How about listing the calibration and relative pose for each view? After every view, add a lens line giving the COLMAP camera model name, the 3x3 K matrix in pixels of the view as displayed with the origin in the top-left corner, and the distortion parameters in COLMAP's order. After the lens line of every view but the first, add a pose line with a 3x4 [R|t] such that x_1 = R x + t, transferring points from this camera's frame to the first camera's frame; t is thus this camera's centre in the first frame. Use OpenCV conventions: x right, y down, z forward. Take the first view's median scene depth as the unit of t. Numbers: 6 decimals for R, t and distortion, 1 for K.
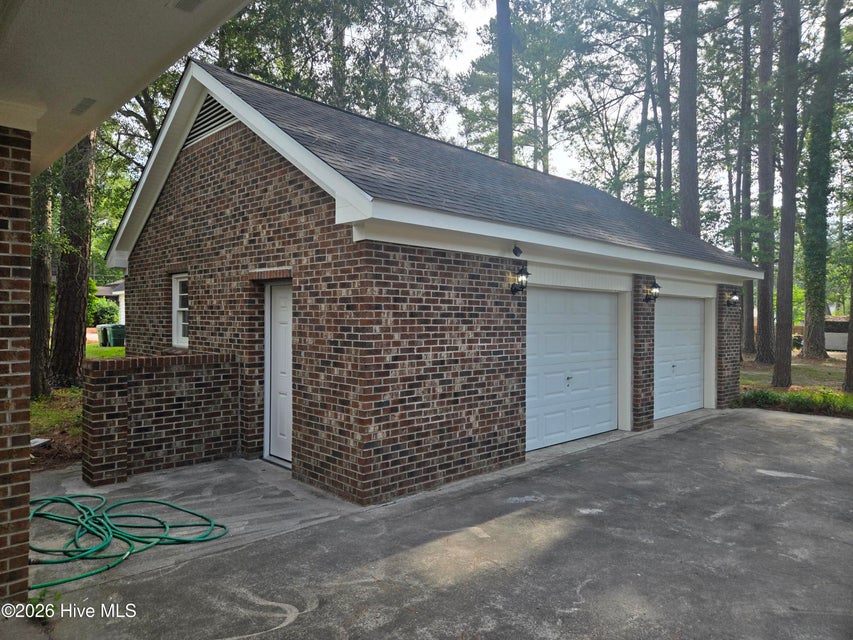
lens RADIAL K [[573.1, 0, 425.8], [0, 573.1, 317.8], [0, 0, 1]] dist [-0.000798, -0.001697]
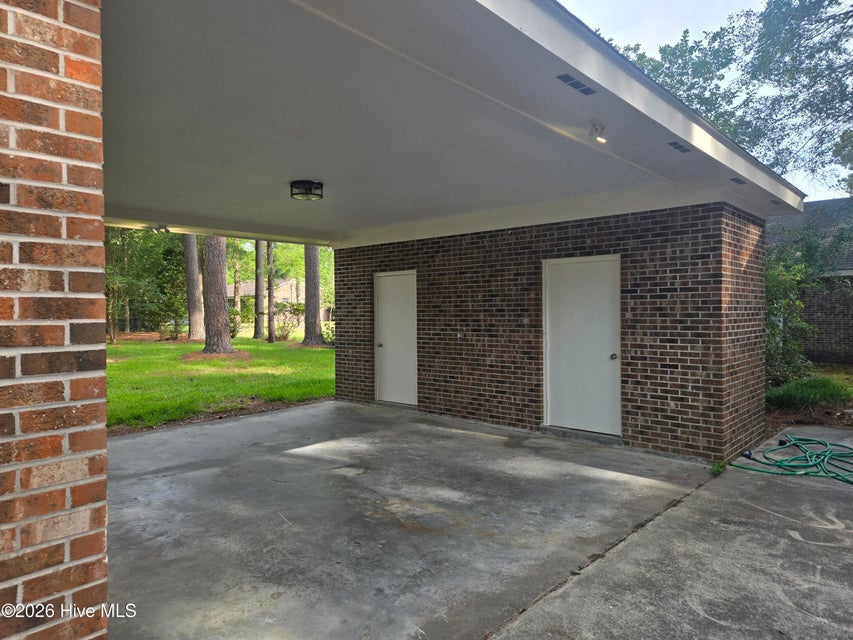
lens RADIAL K [[573.1, 0, 425.8], [0, 573.1, 318.3], [0, 0, 1]] dist [-0.000798, -0.001697]
pose [[0.076797, 0.007580, -0.997018, 1.018758], [0.003108, 0.999964, 0.007841, 0.016989], [0.997042, -0.003701, 0.076771, -0.052111]]
